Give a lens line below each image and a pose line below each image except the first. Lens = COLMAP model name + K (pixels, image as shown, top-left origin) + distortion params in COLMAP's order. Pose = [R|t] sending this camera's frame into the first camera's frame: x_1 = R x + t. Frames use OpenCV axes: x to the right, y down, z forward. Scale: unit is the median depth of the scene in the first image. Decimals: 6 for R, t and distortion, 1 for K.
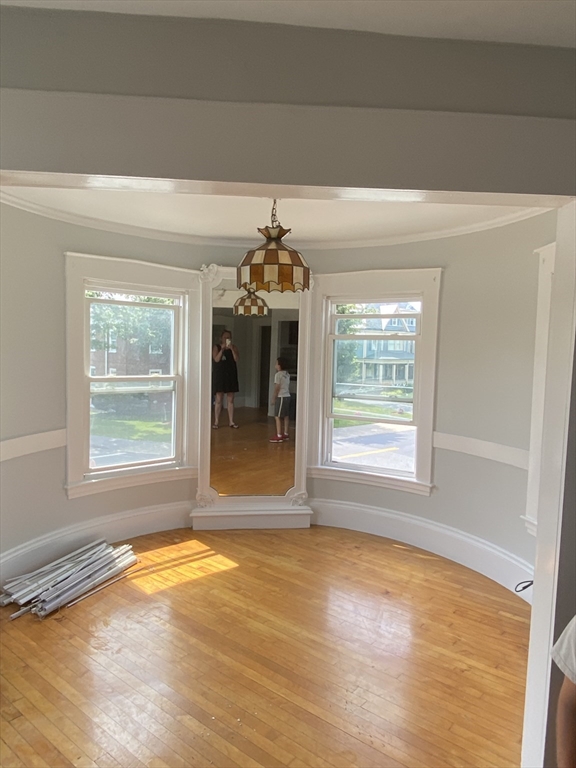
lens RADIAL K [[532.0, 0, 285.6], [0, 532.0, 388.2], [0, 0, 1]] dist [0.041749, 0.000432]
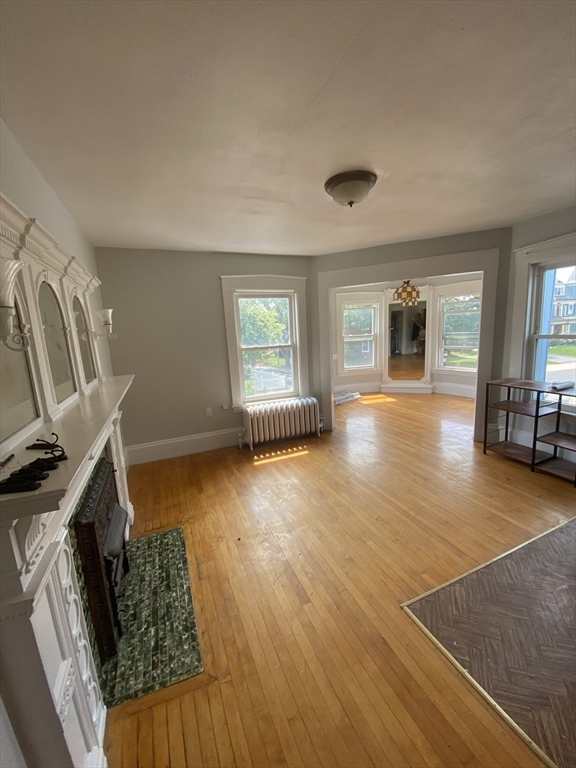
lens RADIAL K [[311.7, 0, 279.2], [0, 311.7, 385.3], [0, 0, 1]] dist [0.000934, -0.000683]
pose [[0.872523, 0.009215, -0.488486, 0.136510], [0.043511, 0.994384, 0.096477, 0.057728], [0.486631, -0.105432, 0.867222, -0.579283]]
